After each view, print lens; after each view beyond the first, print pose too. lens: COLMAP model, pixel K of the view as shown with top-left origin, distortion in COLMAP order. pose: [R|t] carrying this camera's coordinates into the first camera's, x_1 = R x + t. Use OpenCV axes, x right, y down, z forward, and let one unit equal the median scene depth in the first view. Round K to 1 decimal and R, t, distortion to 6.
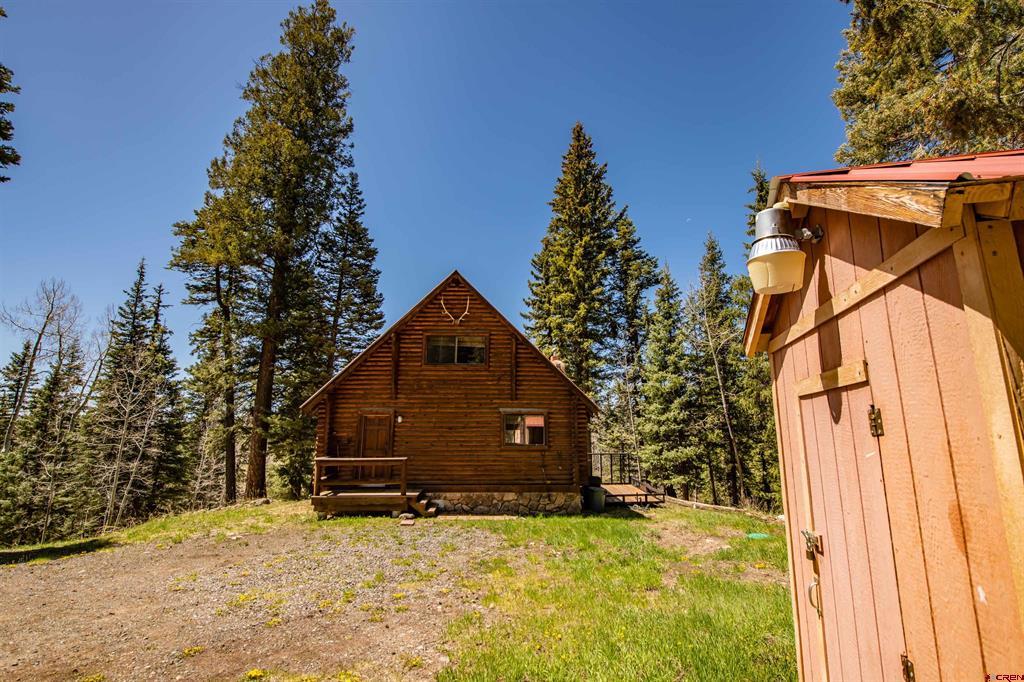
lens RADIAL K [[472.3, 0, 511.3], [0, 472.3, 343.1], [0, 0, 1]] dist [-0.000166, -0.000003]
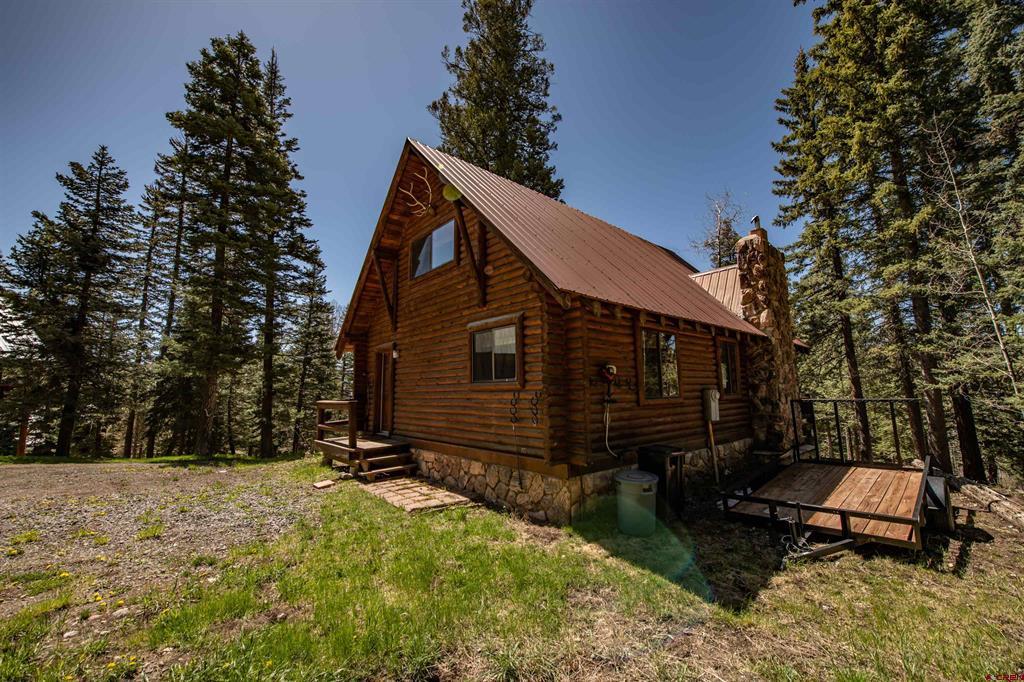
lens RADIAL K [[405.9, 0, 512.0], [0, 405.9, 339.1], [0, 0, 1]] dist [-0.017026, -0.002004]
pose [[0.615728, -0.112682, -0.779860, 0.424576], [0.163161, 0.986504, -0.013718, 0.178257], [0.770881, -0.118796, 0.625803, 0.727112]]
